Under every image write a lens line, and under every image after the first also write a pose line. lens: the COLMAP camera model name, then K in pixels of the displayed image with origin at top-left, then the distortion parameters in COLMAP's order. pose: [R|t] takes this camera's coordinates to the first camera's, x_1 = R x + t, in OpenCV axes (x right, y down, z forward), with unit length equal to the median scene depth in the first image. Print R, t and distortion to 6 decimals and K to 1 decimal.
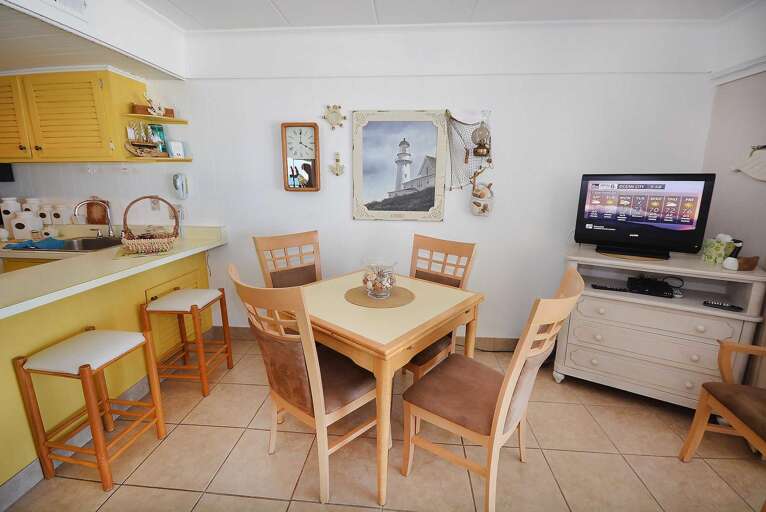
lens RADIAL K [[337.7, 0, 377.8], [0, 337.7, 255.7], [0, 0, 1]] dist [0.005298, -0.007036]
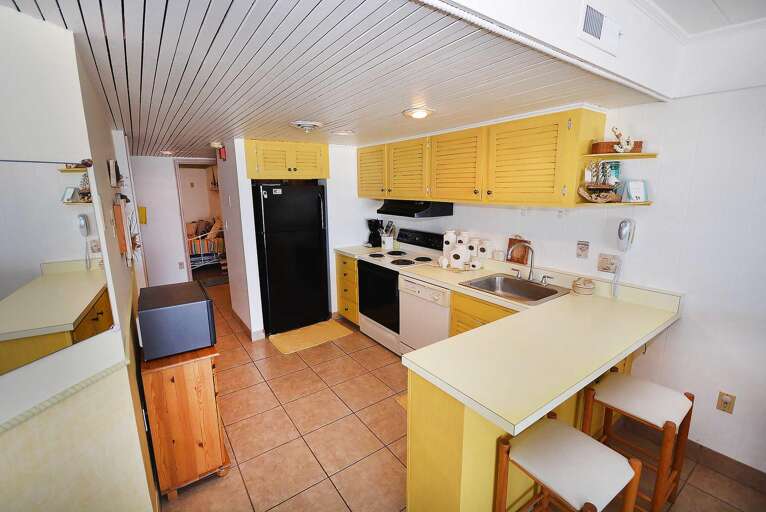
lens RADIAL K [[337.7, 0, 383.2], [0, 337.7, 254.8], [0, 0, 1]] dist [0.005298, -0.007036]
pose [[0.648587, 0.137279, -0.748659, -0.369113], [-0.150031, 0.987361, 0.051072, -0.119522], [0.746208, 0.079197, 0.660986, 0.046408]]
